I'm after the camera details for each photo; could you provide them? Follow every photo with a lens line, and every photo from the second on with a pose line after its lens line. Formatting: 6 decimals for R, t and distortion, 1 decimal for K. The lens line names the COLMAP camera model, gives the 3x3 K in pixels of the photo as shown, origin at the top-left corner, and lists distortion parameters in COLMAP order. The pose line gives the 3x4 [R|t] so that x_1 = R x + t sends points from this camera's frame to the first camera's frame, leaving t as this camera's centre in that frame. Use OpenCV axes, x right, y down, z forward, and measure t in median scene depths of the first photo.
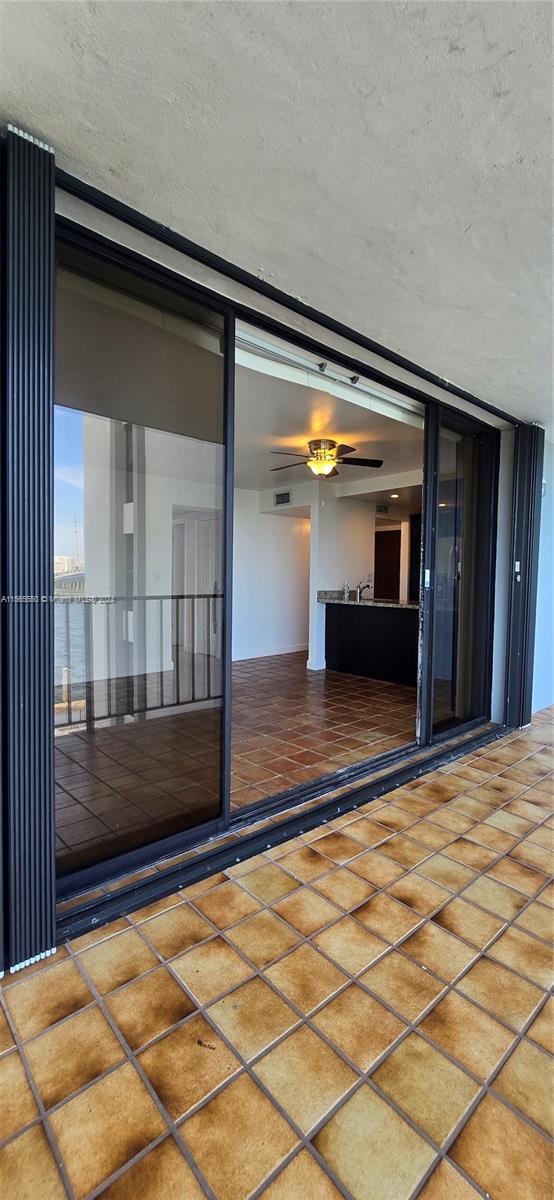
lens RADIAL K [[487.6, 0, 283.0], [0, 487.6, 599.3], [0, 0, 1]] dist [-0.002172, 0.000048]
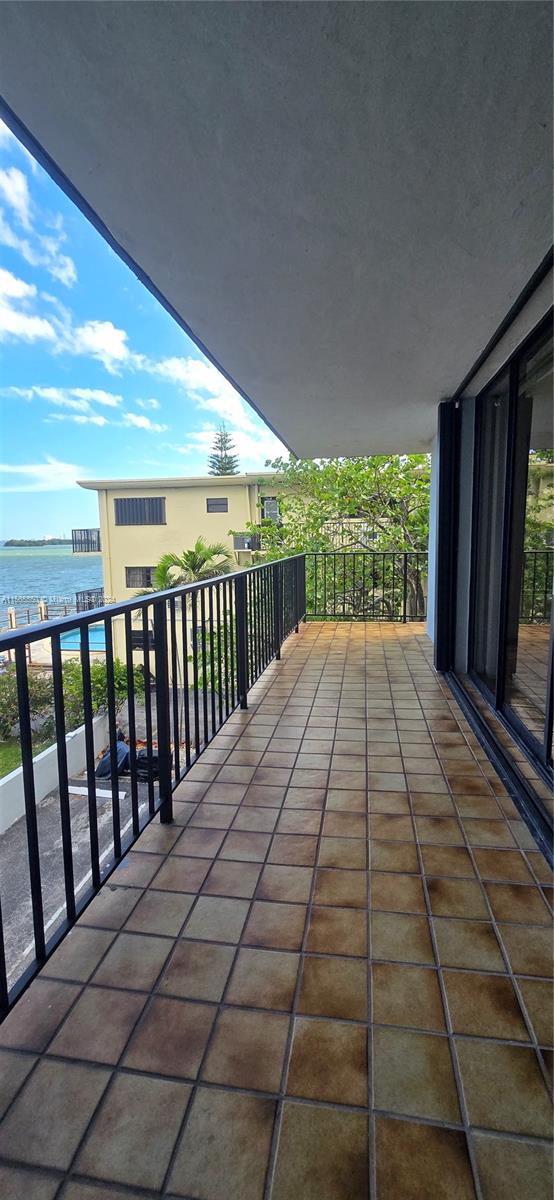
lens RADIAL K [[487.6, 0, 283.0], [0, 487.6, 599.3], [0, 0, 1]] dist [-0.002172, 0.000048]
pose [[-0.779246, 0.075879, -0.622107, 1.168564], [-0.027948, 0.987449, 0.155448, -0.081829], [0.626094, 0.138518, -0.767345, 1.487278]]
